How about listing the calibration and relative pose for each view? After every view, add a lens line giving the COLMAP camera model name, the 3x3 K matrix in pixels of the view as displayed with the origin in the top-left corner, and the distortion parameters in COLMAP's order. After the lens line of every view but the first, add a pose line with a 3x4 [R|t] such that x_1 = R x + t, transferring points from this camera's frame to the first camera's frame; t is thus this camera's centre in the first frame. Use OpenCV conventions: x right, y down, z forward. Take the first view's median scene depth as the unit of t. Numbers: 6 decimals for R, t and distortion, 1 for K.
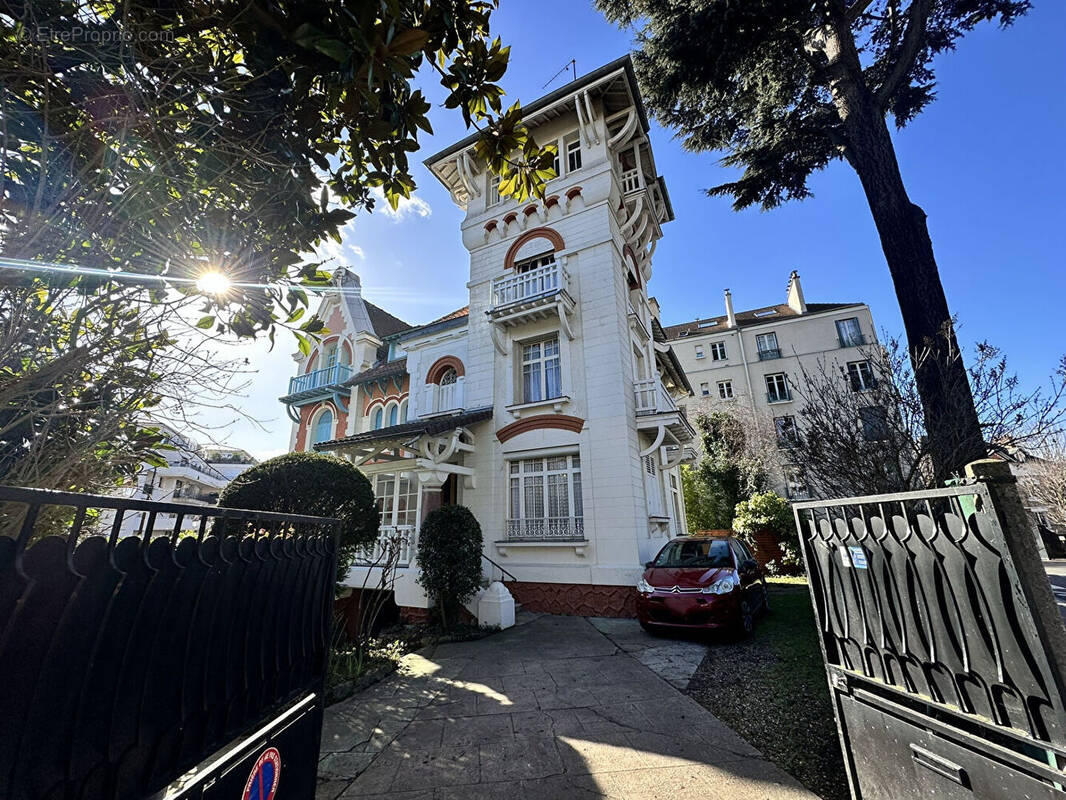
lens RADIAL K [[412.9, 0, 533.0], [0, 412.9, 400.0], [0, 0, 1]] dist [0.000352, 0.000003]
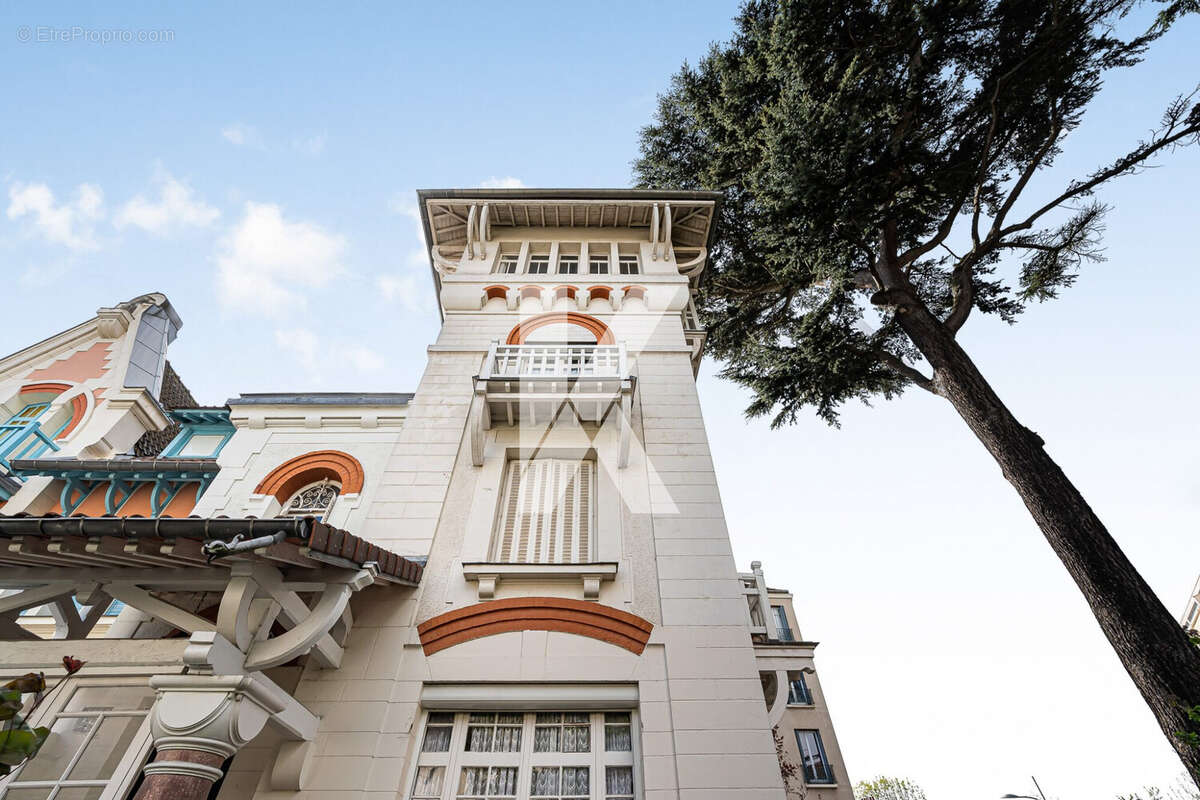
lens RADIAL K [[491.7, 0, 600.0], [0, 491.7, 400.0], [0, 0, 1]] dist [0.000094, -0.000146]
pose [[0.878387, 0.358800, 0.315751, -0.167040], [-0.155467, 0.839201, -0.521125, 0.120106], [-0.451959, 0.408660, 0.792925, 0.453860]]
